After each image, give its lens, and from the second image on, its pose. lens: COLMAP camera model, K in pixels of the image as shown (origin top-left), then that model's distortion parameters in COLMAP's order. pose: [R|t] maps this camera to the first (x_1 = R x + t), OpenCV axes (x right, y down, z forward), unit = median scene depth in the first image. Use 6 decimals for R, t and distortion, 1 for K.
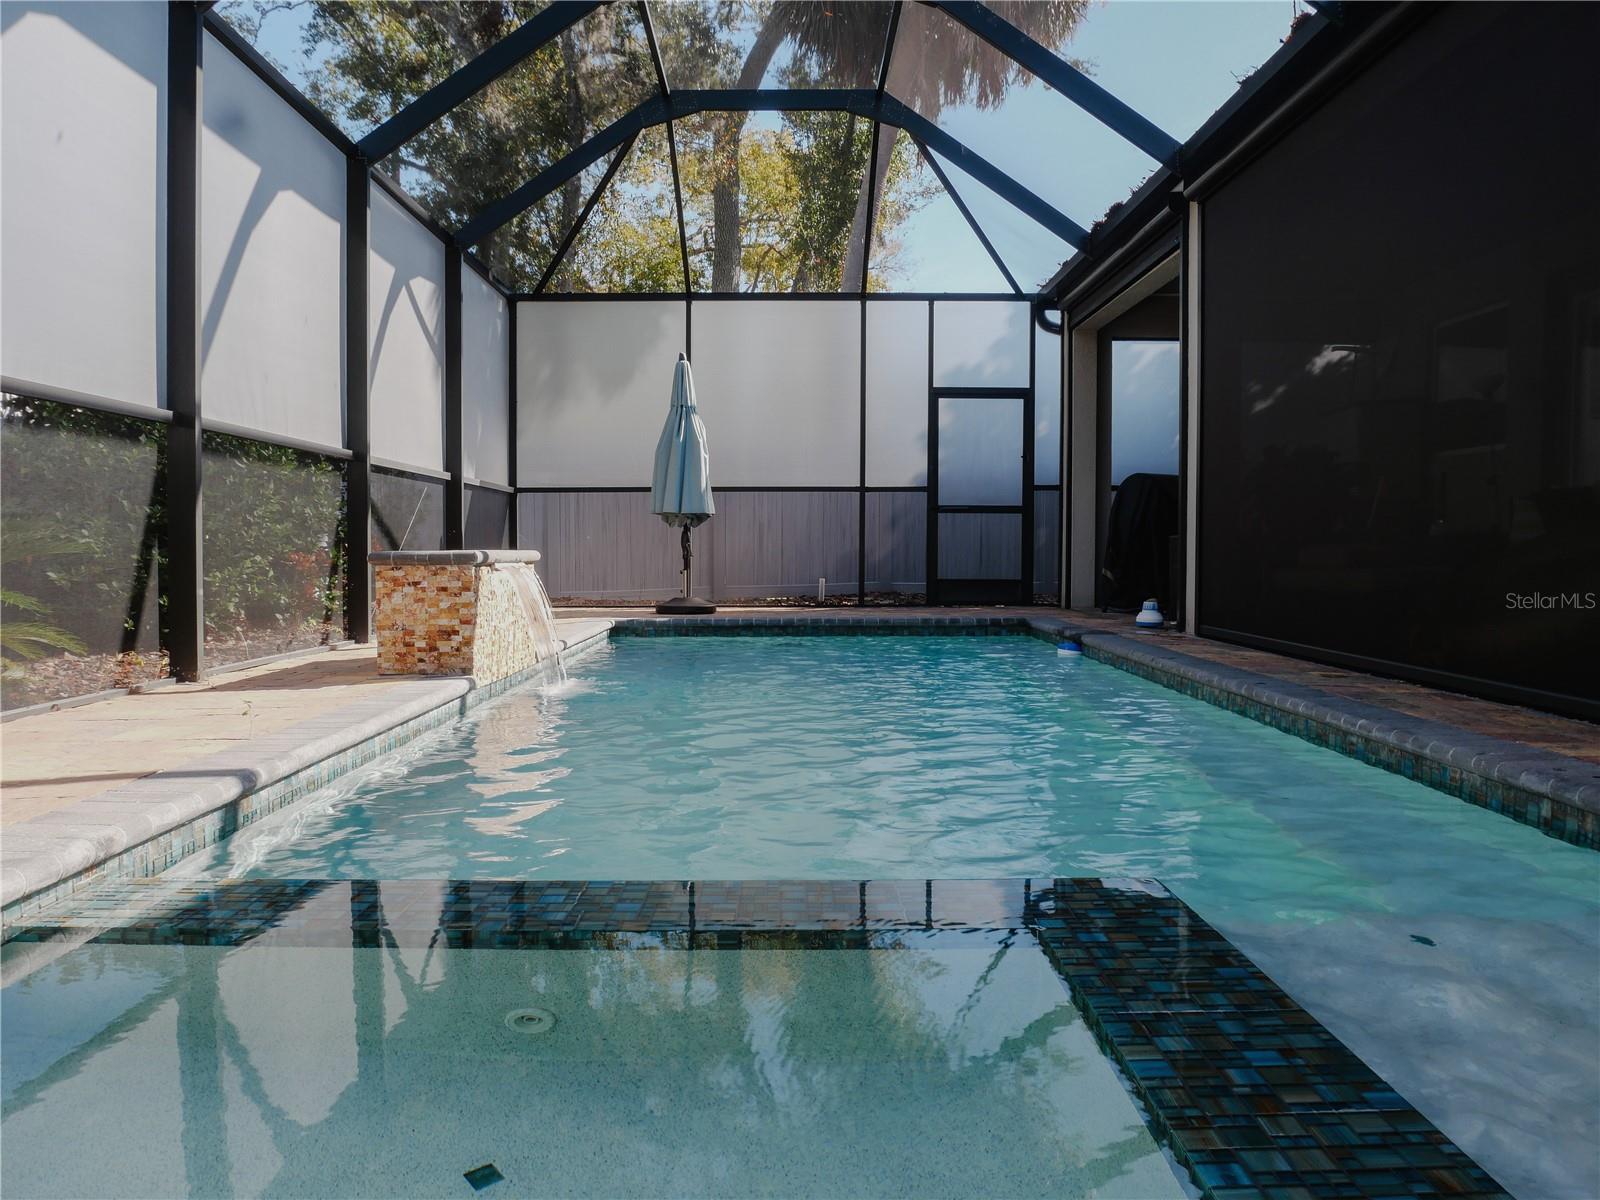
lens RADIAL K [[1124.8, 0, 800.0], [0, 1124.8, 600.0], [0, 0, 1]] dist [-0.062607, 0.049981]
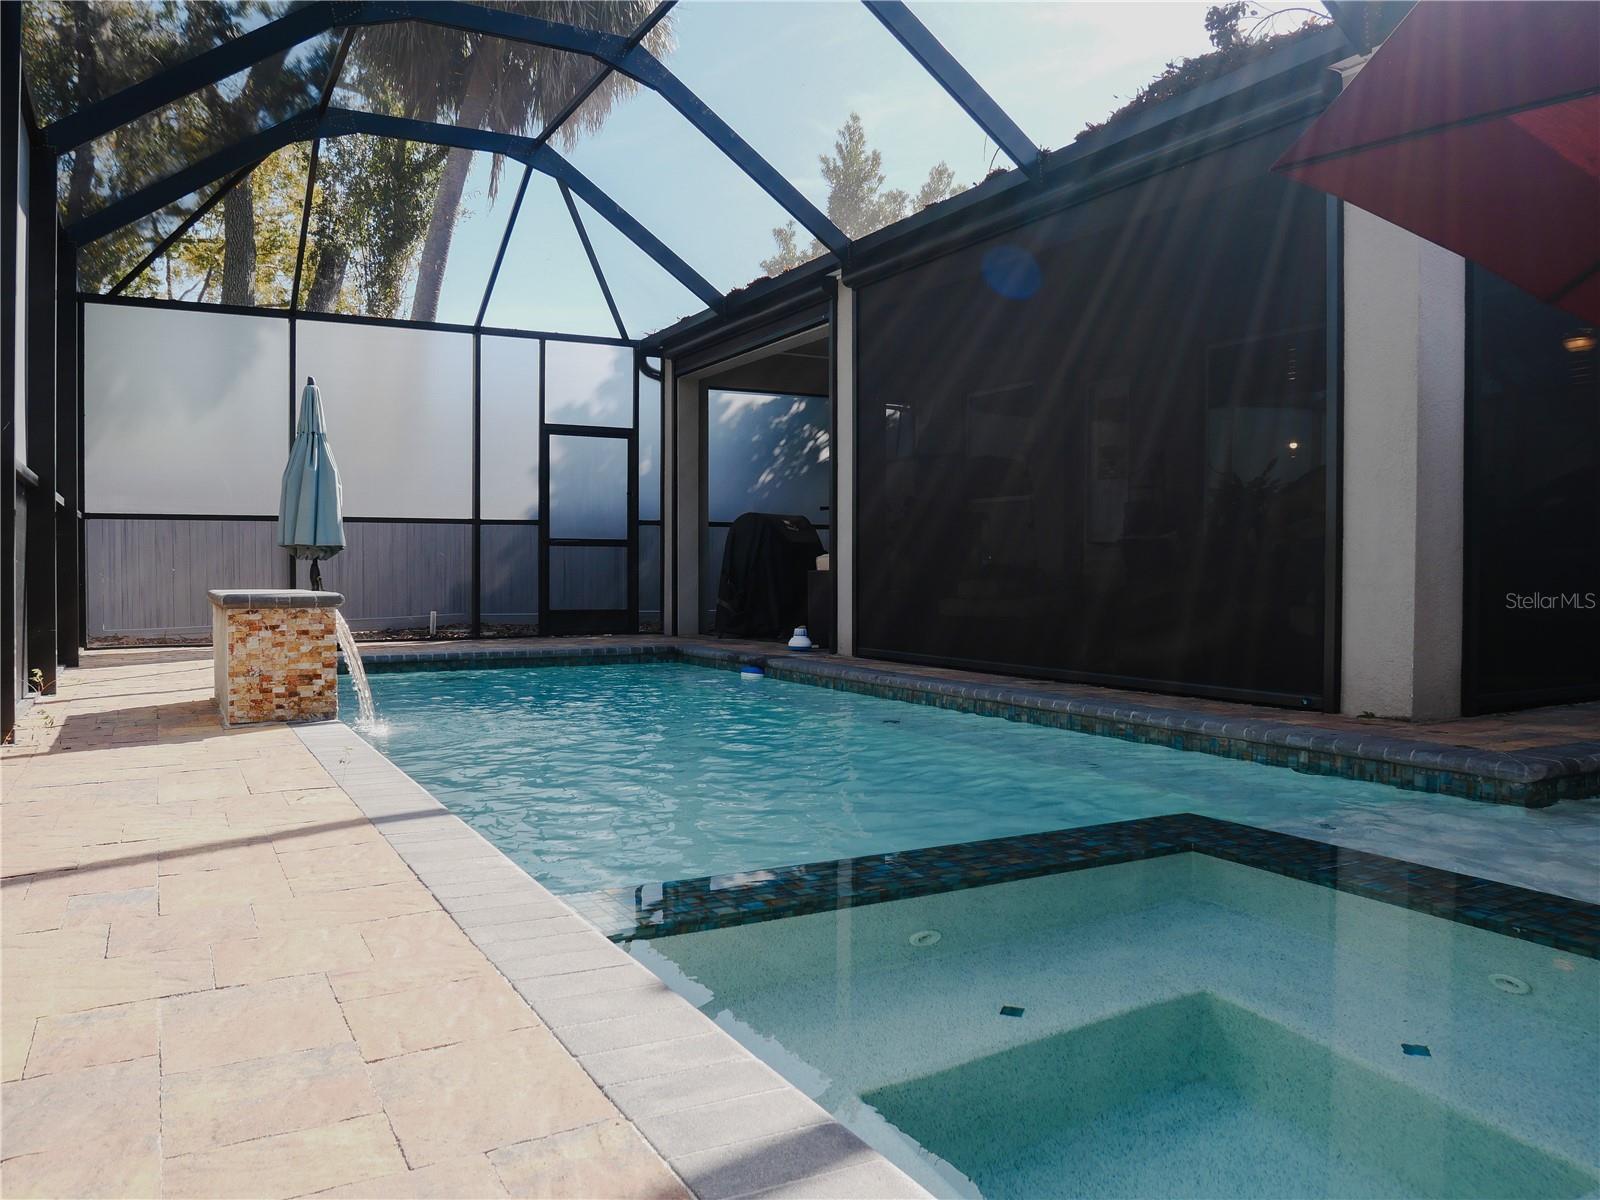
lens RADIAL K [[1124.8, 0, 800.0], [0, 1124.8, 600.0], [0, 0, 1]] dist [-0.062607, 0.049981]
pose [[0.901897, -0.010696, 0.431819, -0.140263], [0.021159, 0.999587, -0.019433, -0.004023], [-0.431433, 0.026663, 0.901751, -0.026110]]
